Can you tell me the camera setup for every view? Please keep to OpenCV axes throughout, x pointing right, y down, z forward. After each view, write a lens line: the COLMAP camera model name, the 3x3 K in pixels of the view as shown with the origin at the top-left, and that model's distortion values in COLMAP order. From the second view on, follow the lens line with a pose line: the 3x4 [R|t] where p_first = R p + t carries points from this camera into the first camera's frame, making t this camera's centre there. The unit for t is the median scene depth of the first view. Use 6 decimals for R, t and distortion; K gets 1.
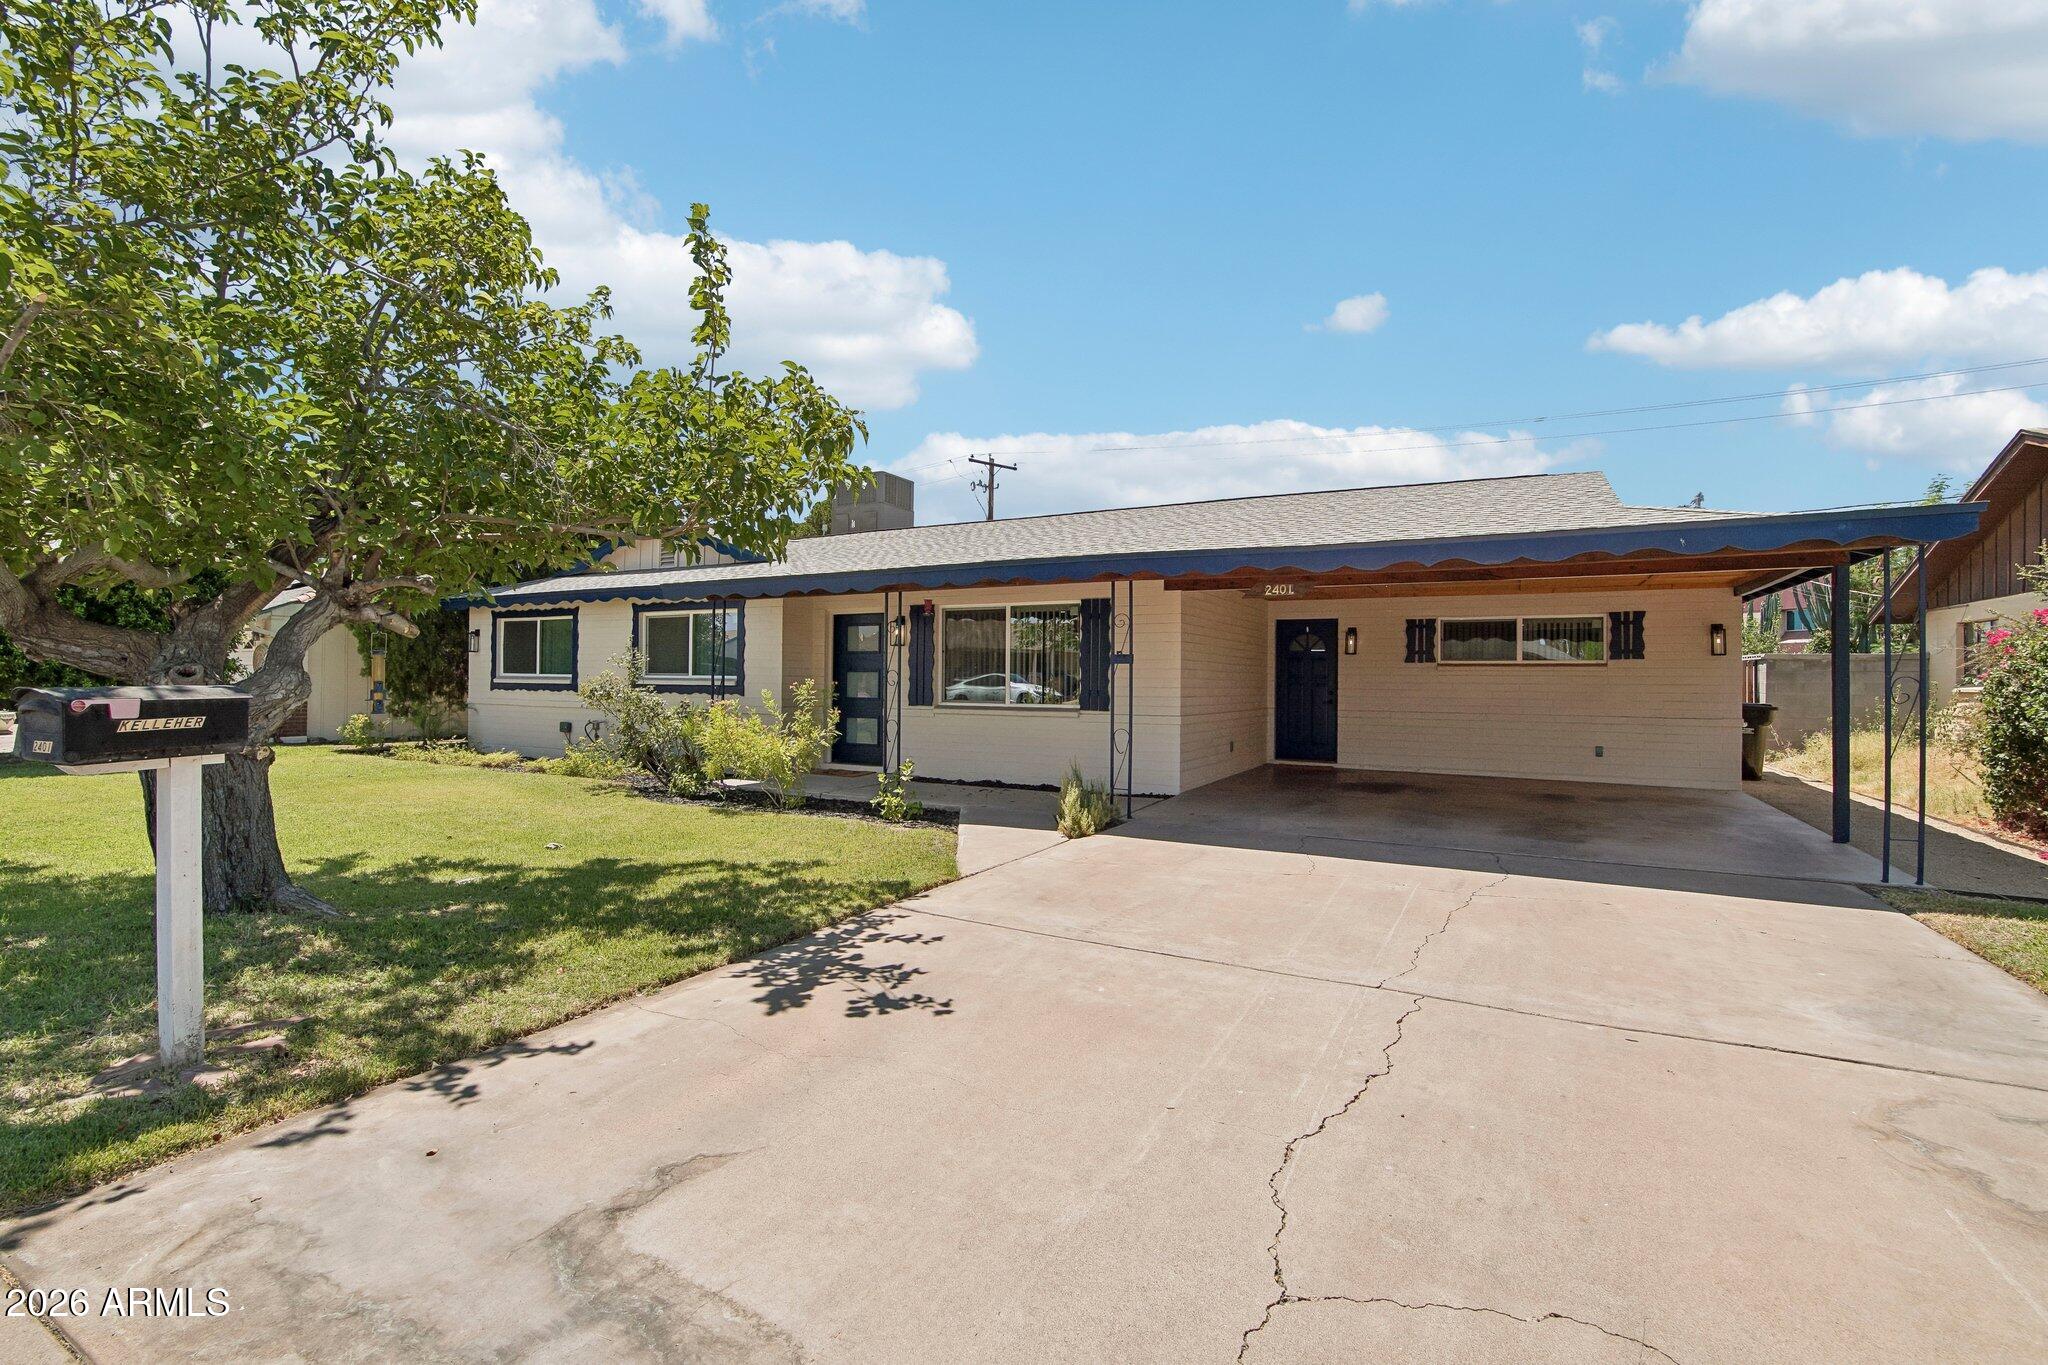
lens RADIAL K [[953.3, 0, 1017.0], [0, 953.3, 684.7], [0, 0, 1]] dist [-0.001831, -0.000110]
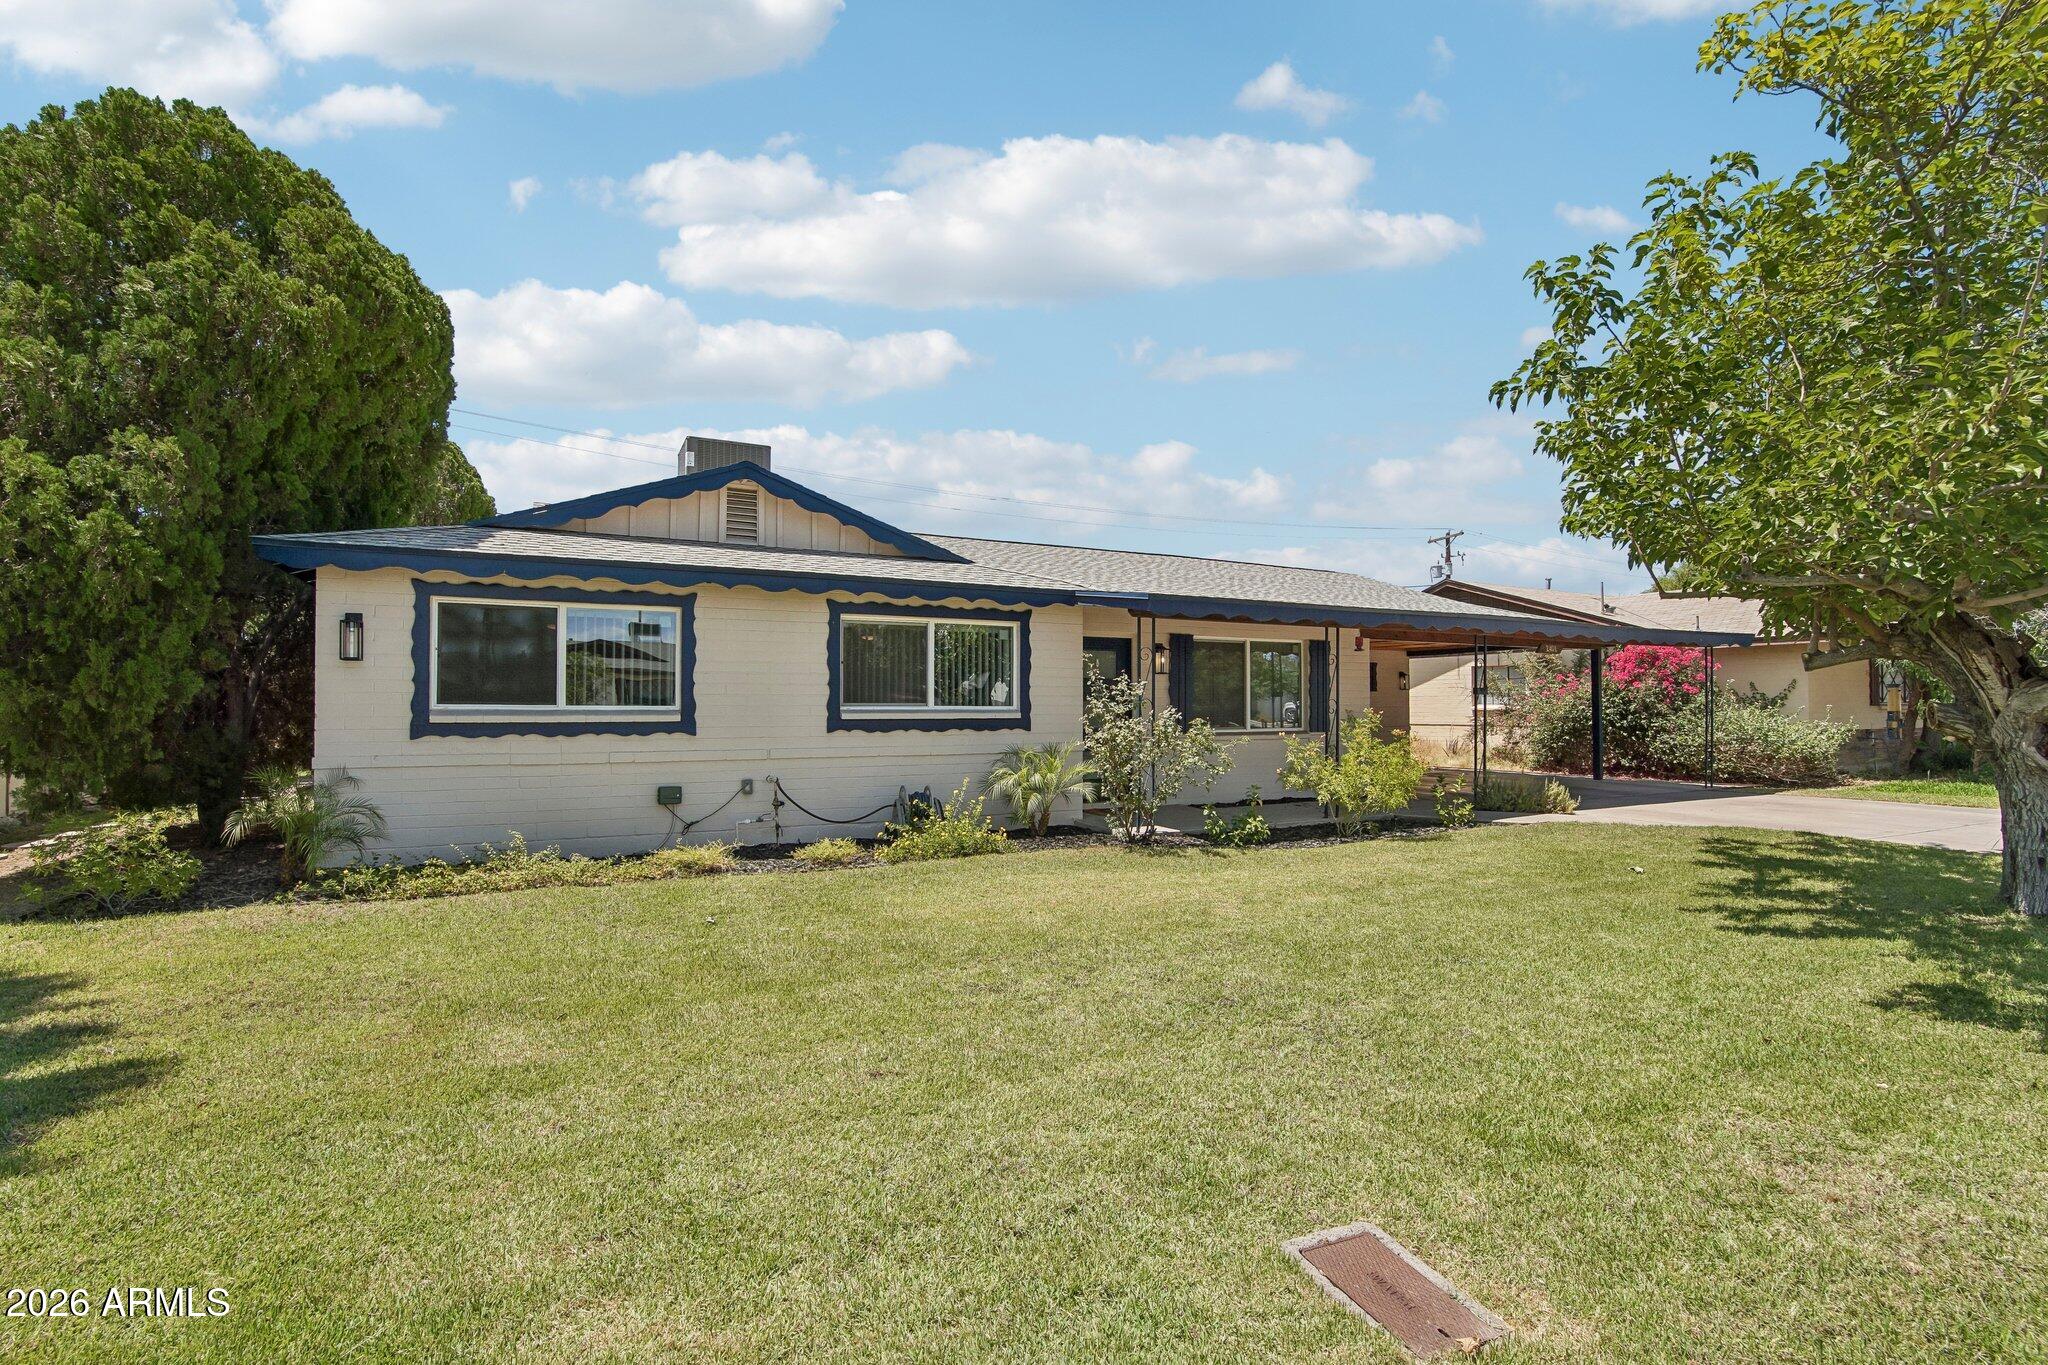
lens RADIAL K [[953.3, 0, 1017.0], [0, 953.3, 684.7], [0, 0, 1]] dist [-0.001831, -0.000110]
pose [[0.520155, 0.010800, 0.854004, -1.039037], [0.010934, 0.999754, -0.019303, -0.012136], [-0.854002, 0.019379, 0.519909, 0.615173]]
